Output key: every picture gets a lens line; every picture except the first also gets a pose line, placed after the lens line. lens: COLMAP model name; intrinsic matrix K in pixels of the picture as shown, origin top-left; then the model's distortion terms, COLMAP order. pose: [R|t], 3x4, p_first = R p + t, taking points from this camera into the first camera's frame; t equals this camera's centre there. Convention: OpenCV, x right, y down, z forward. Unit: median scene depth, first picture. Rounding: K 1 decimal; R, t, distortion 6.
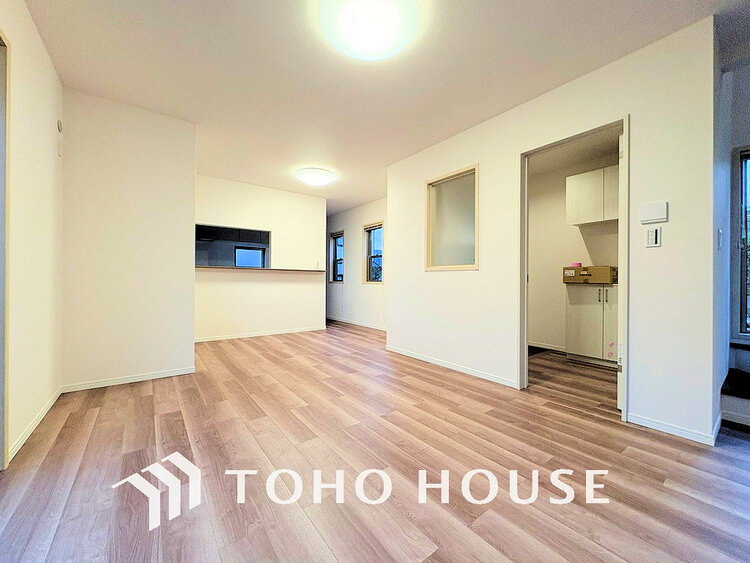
lens RADIAL K [[299.6, 0, 370.7], [0, 299.6, 282.5], [0, 0, 1]] dist [-0.007979, -0.000279]
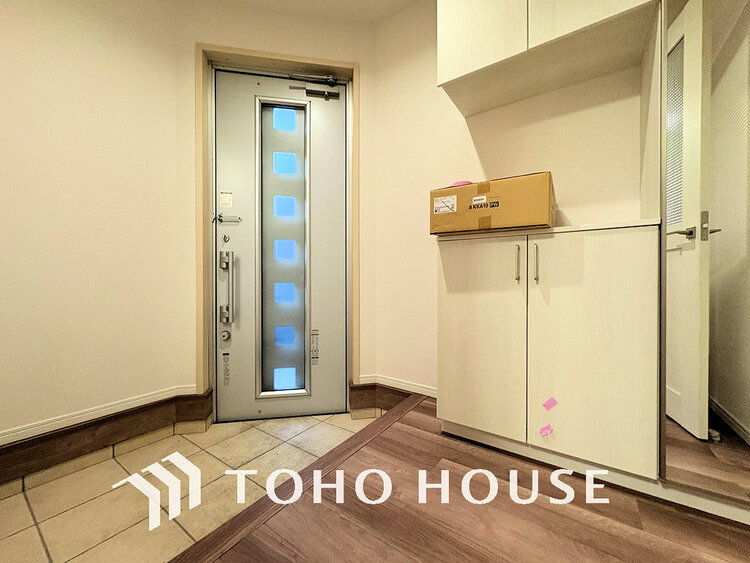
lens RADIAL K [[299.6, 0, 375.2], [0, 299.6, 280.0], [0, 0, 1]] dist [-0.007979, -0.000279]
pose [[0.943373, -0.007323, 0.331652, 0.481430], [0.005839, 0.999968, 0.005471, 0.058678], [-0.331681, -0.003225, 0.943386, 0.709626]]
